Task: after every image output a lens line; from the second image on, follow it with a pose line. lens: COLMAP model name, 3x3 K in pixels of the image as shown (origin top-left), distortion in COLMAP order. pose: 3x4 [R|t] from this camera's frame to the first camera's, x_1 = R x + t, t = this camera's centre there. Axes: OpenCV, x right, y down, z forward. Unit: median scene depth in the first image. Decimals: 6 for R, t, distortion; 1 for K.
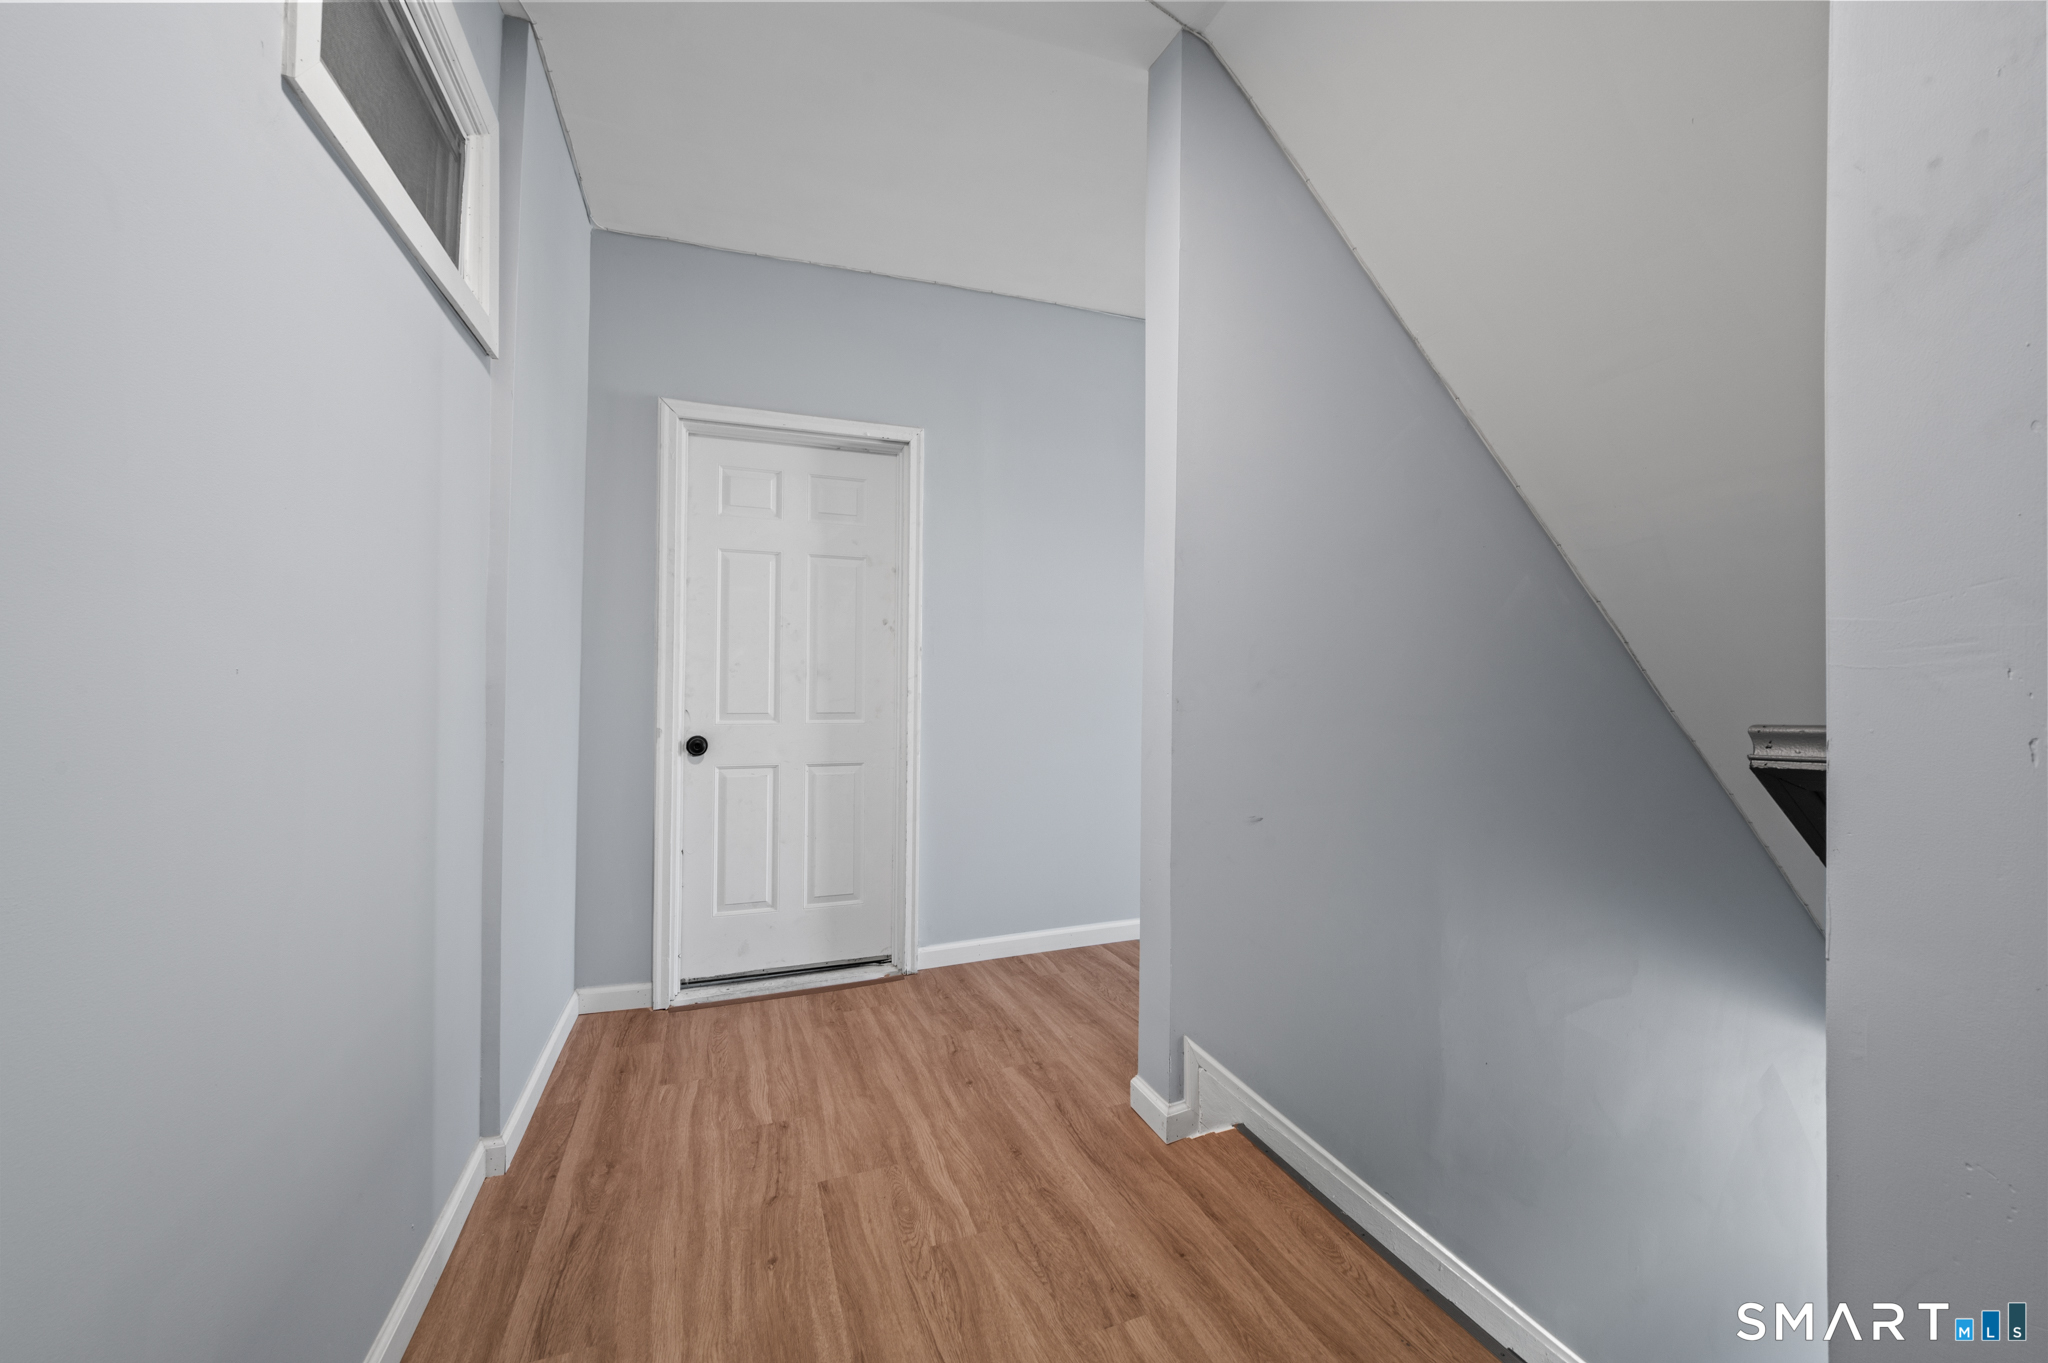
lens RADIAL K [[817.6, 0, 1037.3], [0, 817.6, 679.0], [0, 0, 1]] dist [0.000119, 0.000136]
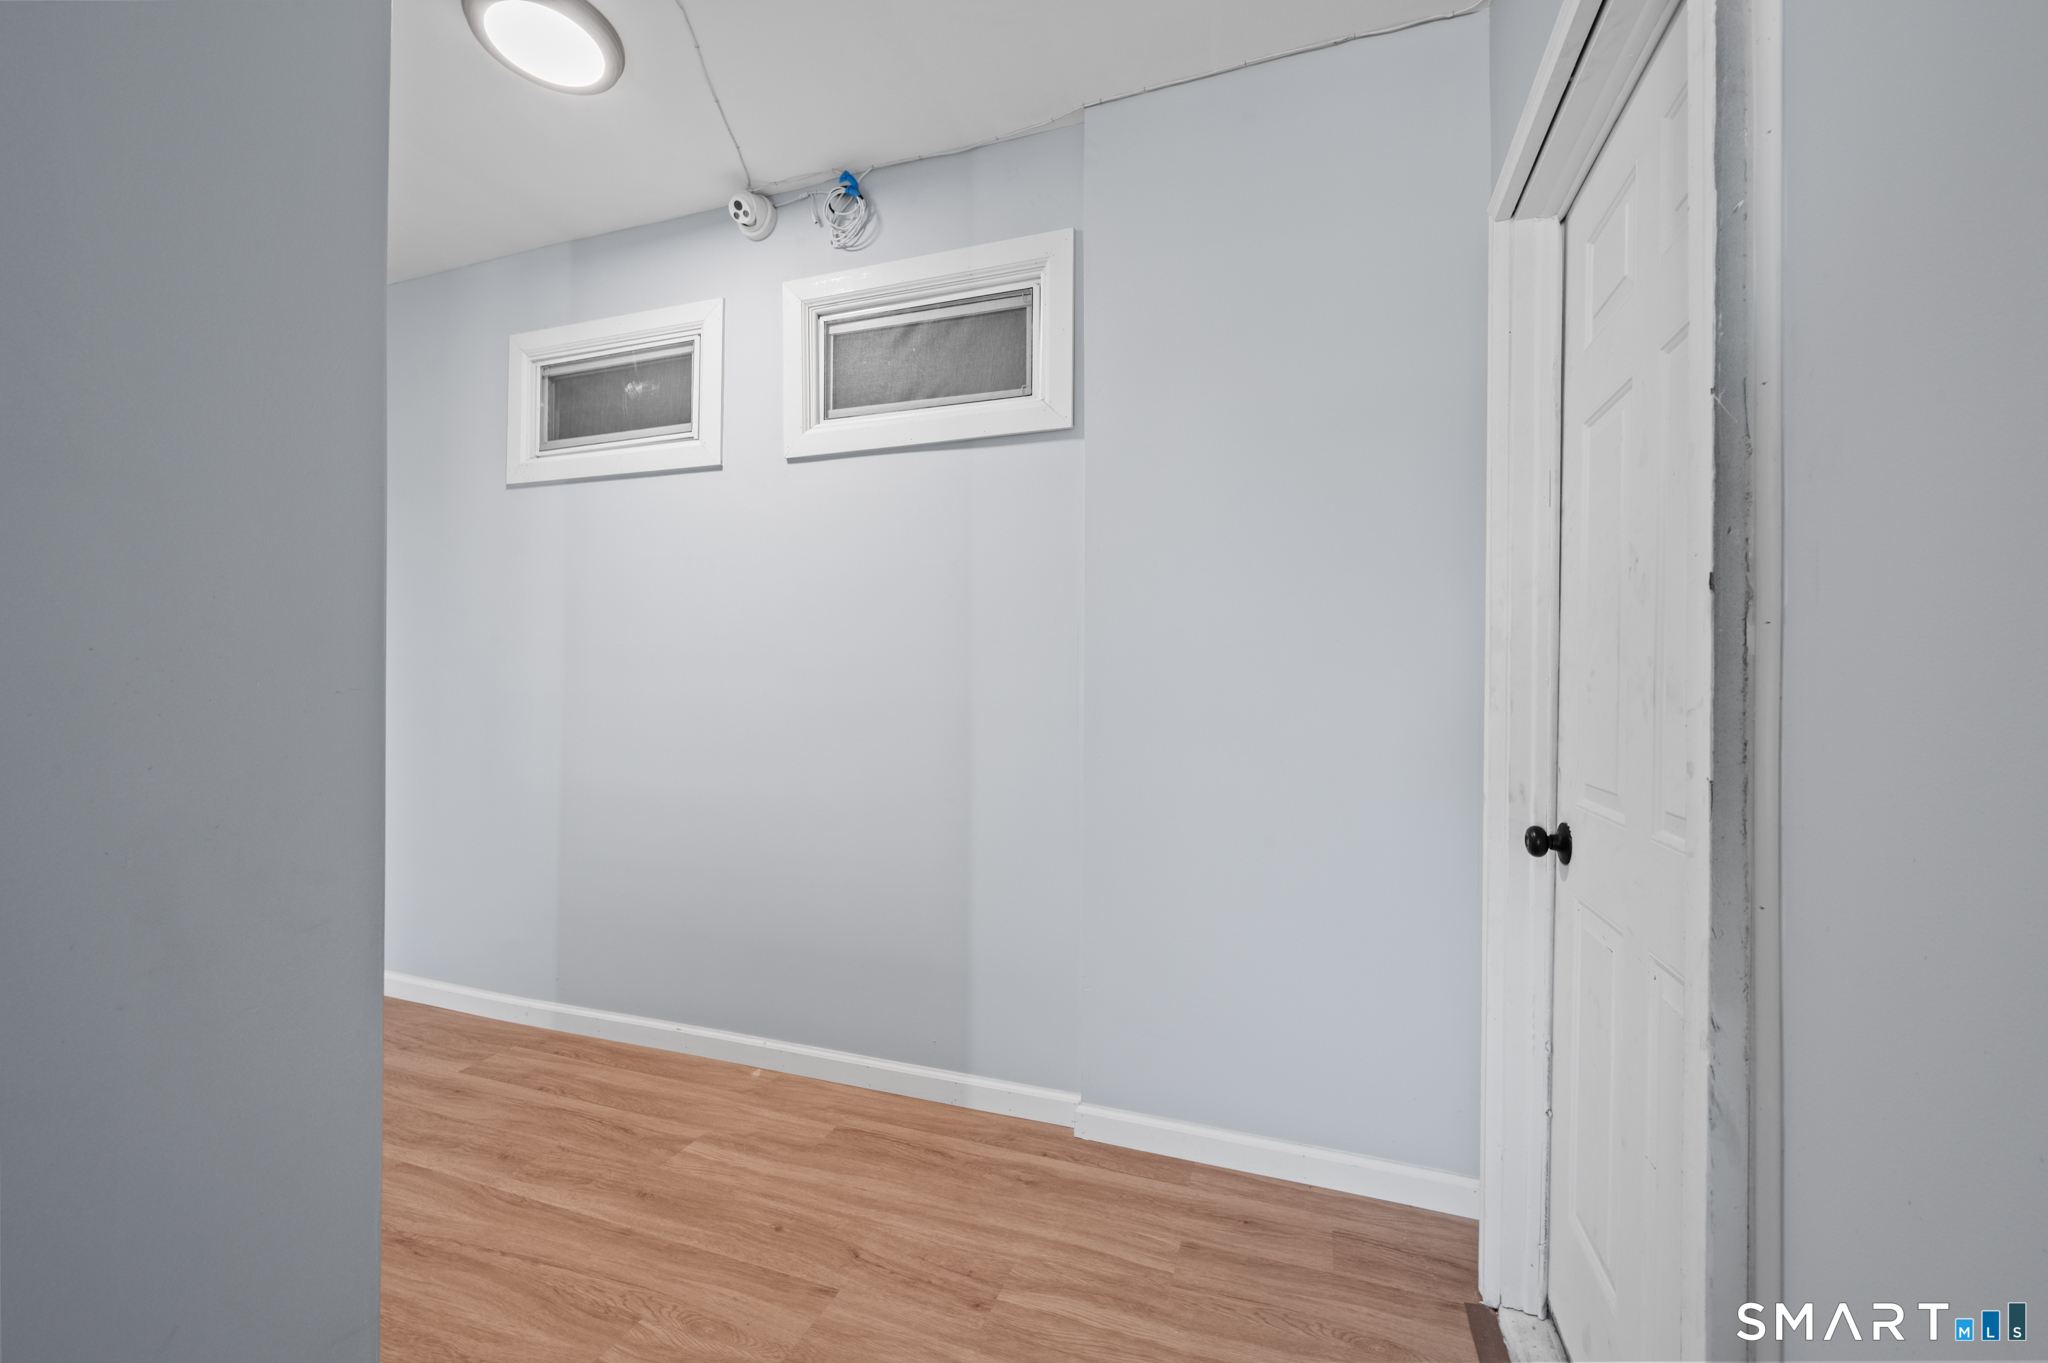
lens RADIAL K [[817.6, 0, 1037.3], [0, 817.6, 679.0], [0, 0, 1]] dist [0.000119, 0.000136]
pose [[-0.653145, -0.015972, -0.757064, 0.263685], [-0.006653, 0.999860, -0.015355, -0.012541], [0.757204, -0.004992, -0.653160, 1.780858]]
